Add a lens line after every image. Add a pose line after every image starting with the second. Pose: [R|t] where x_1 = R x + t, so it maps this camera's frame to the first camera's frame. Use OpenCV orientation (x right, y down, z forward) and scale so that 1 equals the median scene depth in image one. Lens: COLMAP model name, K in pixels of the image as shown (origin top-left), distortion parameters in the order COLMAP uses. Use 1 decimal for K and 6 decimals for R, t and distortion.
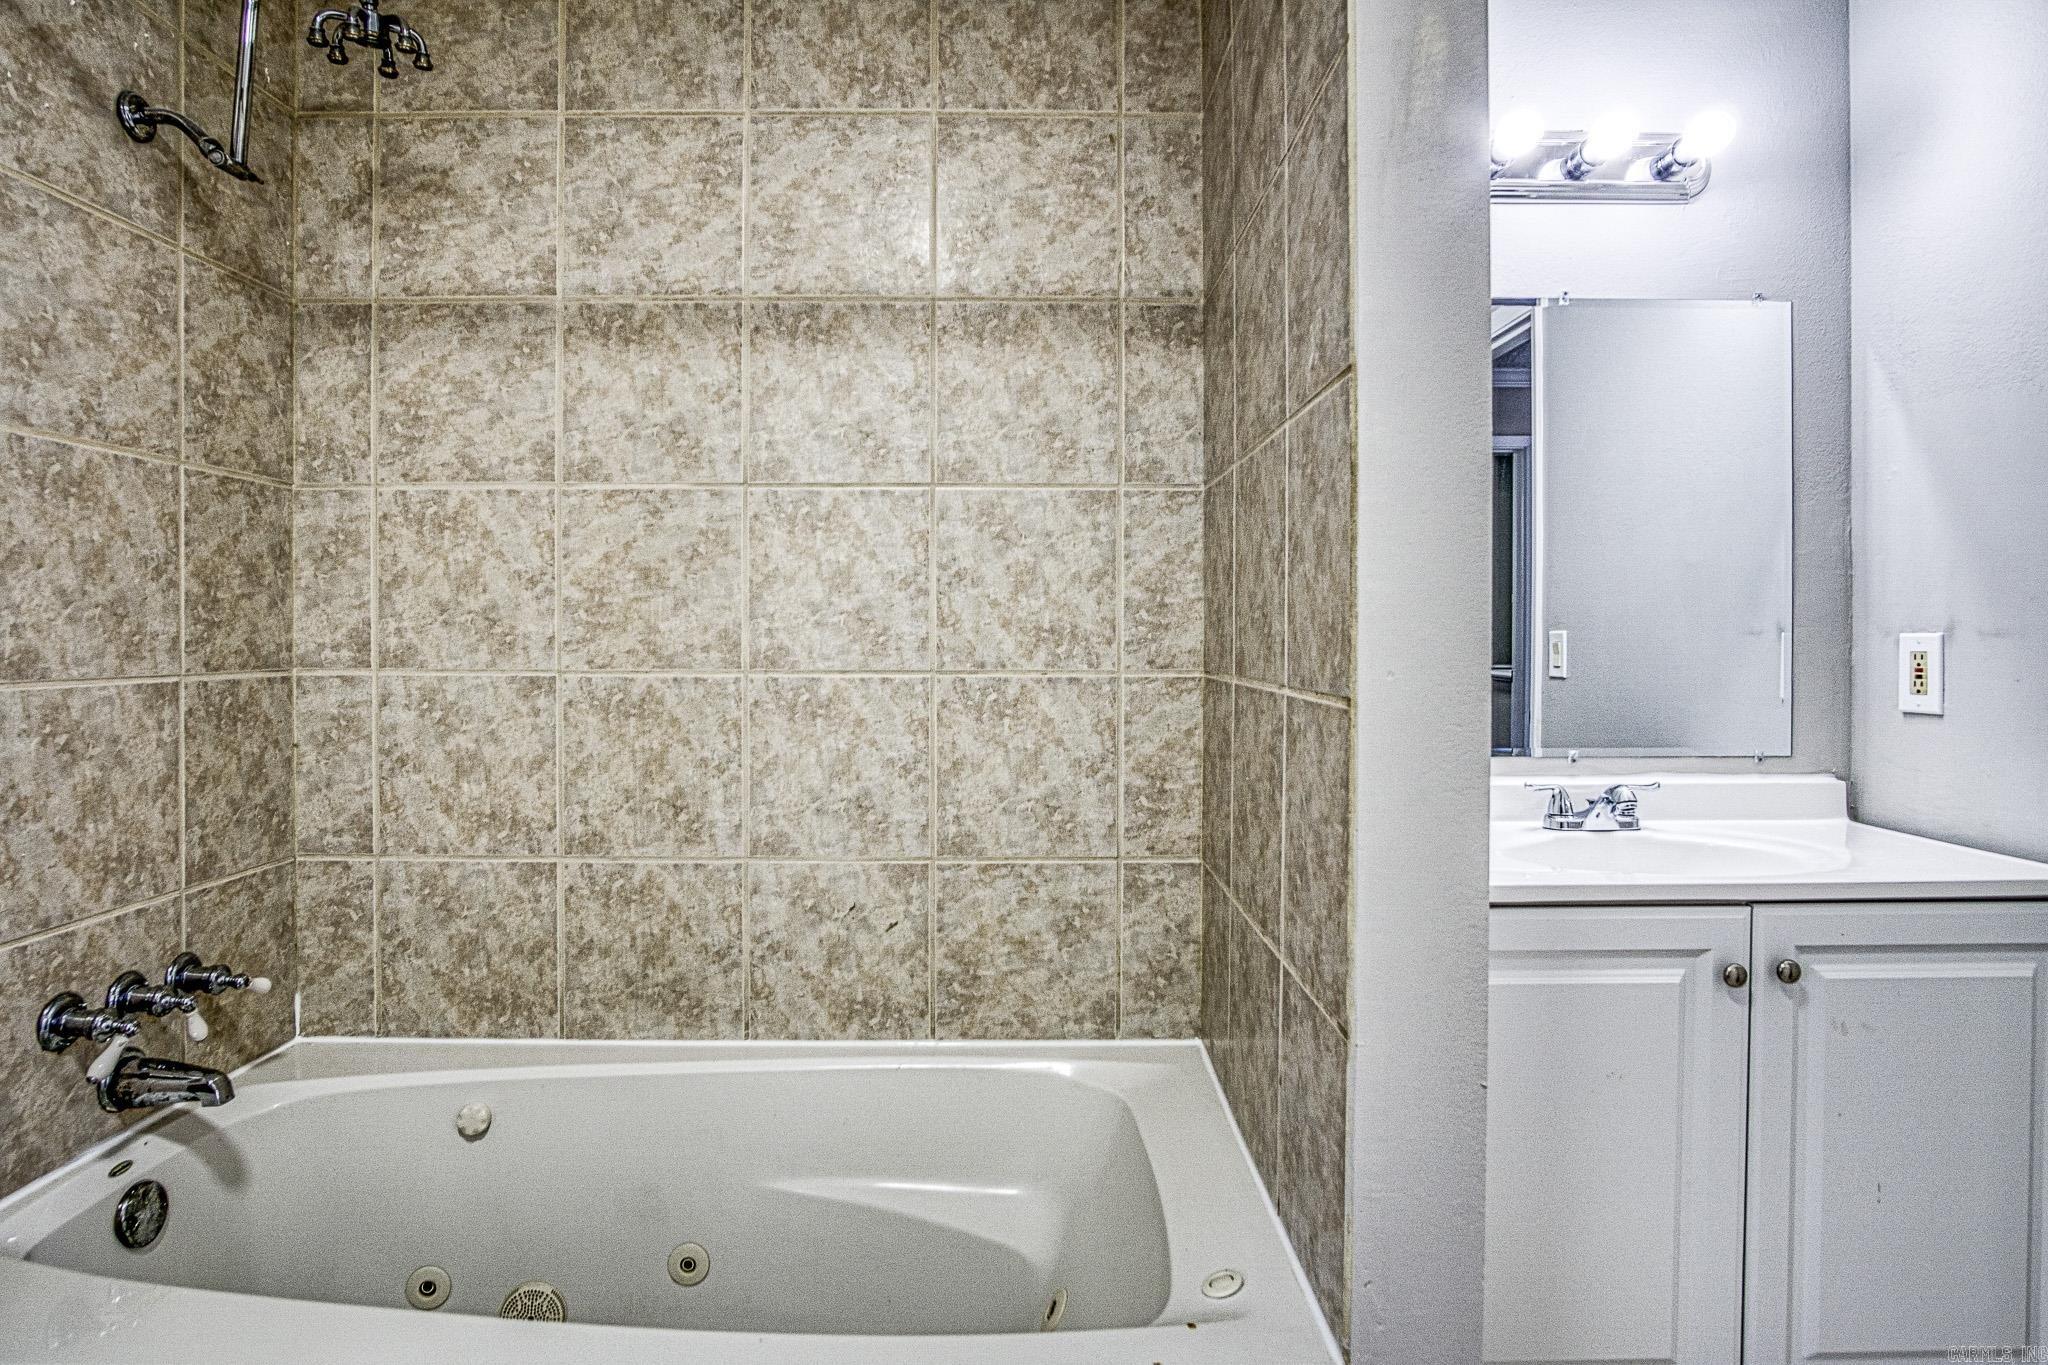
lens RADIAL K [[1199.8, 0, 1025.5], [0, 1199.8, 628.8], [0, 0, 1]] dist [-0.073979, 0.023991]
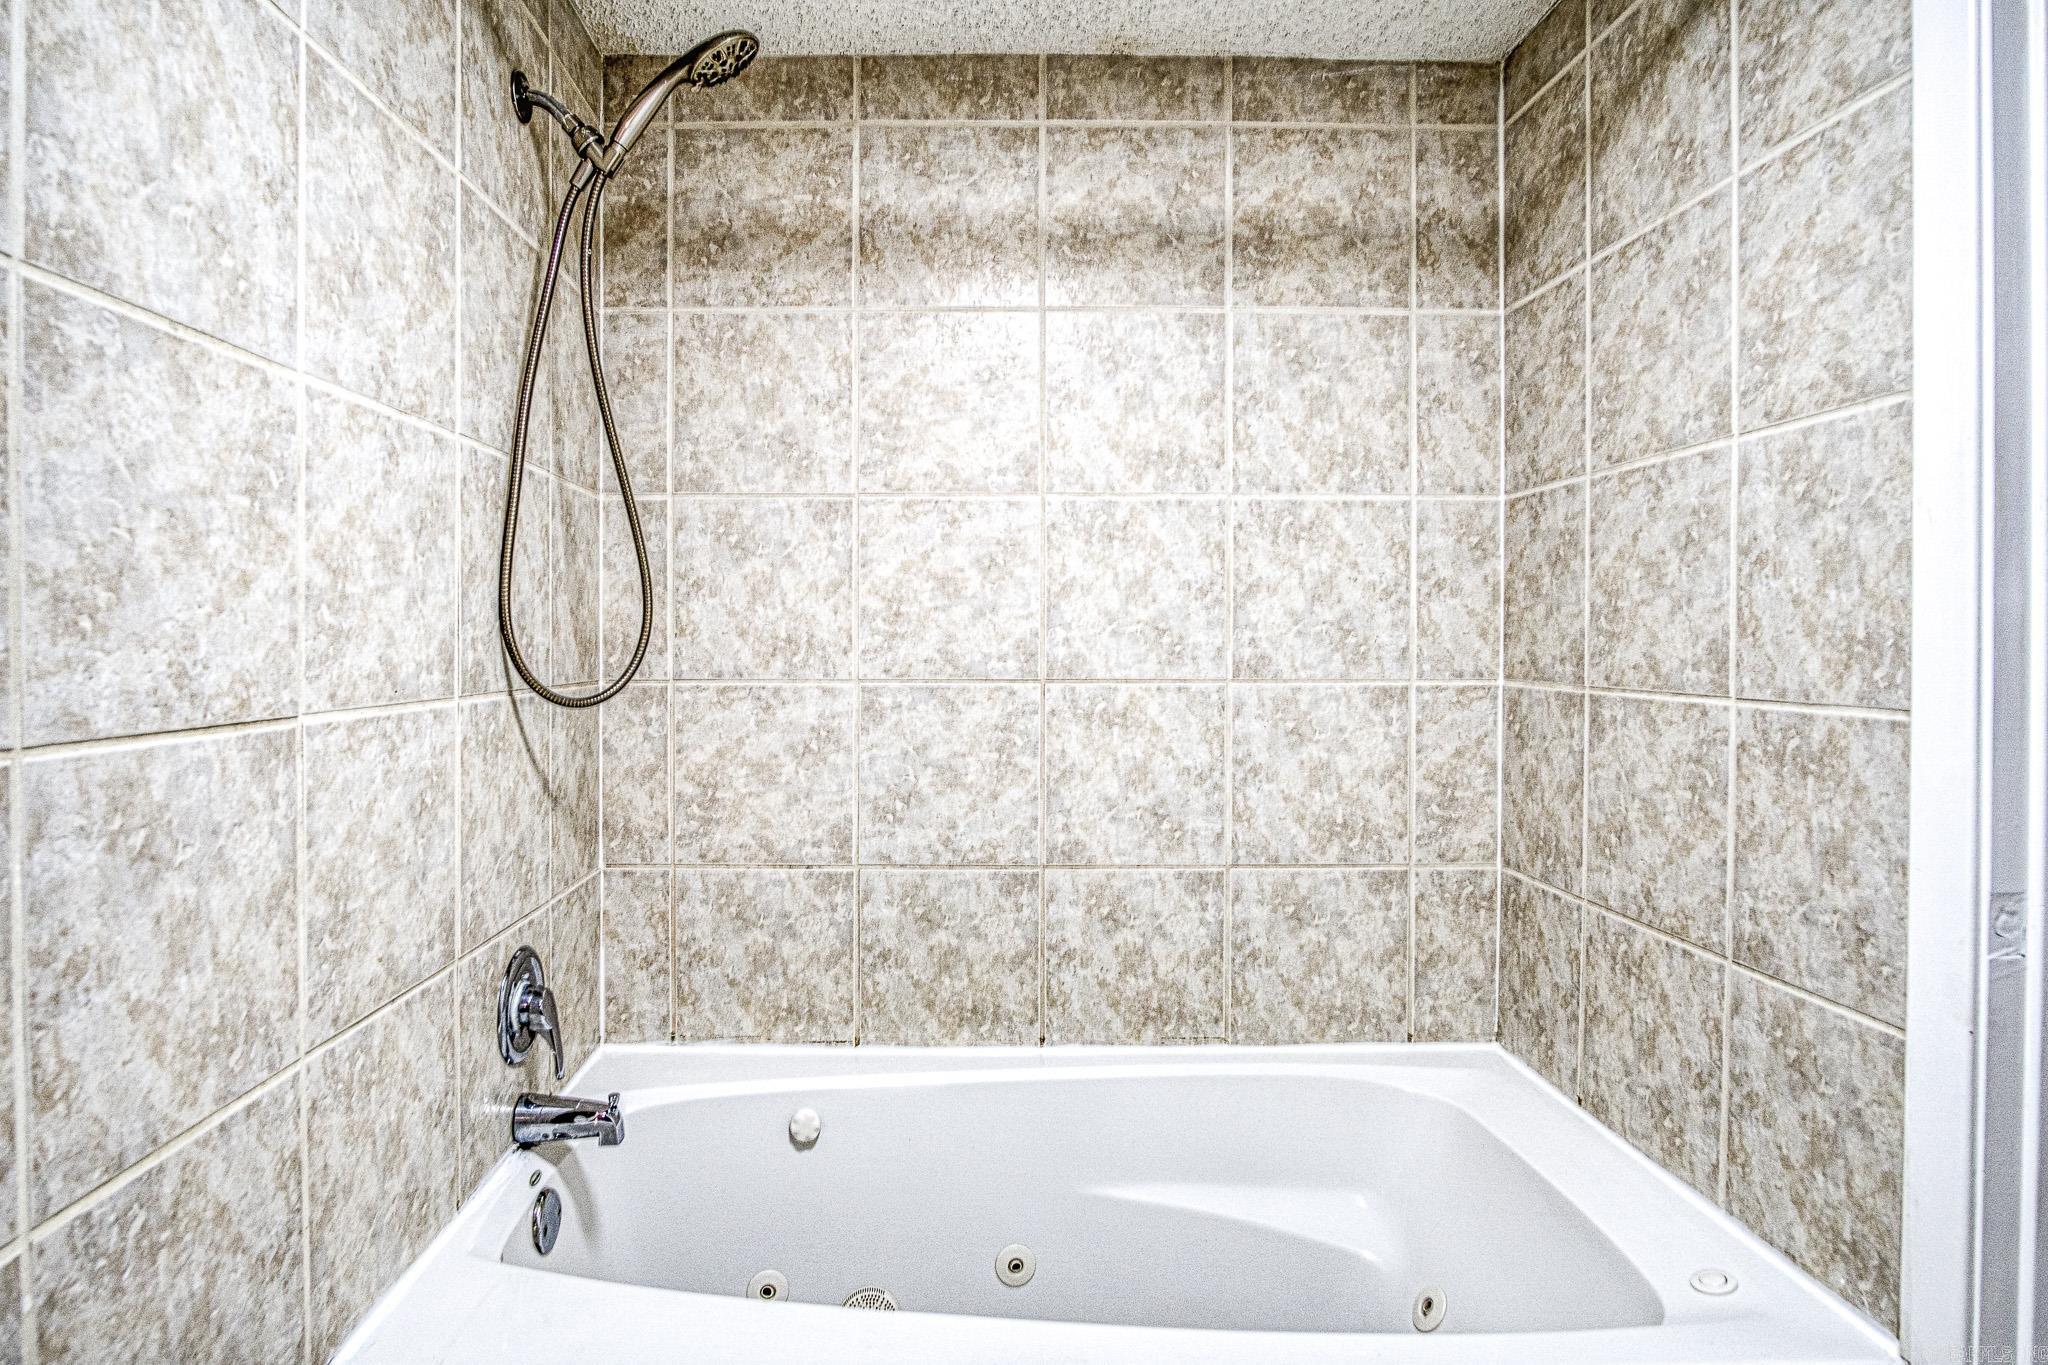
lens RADIAL K [[1199.2, 0, 1020.9], [0, 1199.2, 649.5], [0, 0, 1]] dist [-0.096737, 0.074430]
pose [[0.999784, -0.000748, -0.020750, -0.619137], [0.000944, 0.999955, 0.009469, -0.000931], [0.020741, -0.009487, 0.999740, -0.014788]]
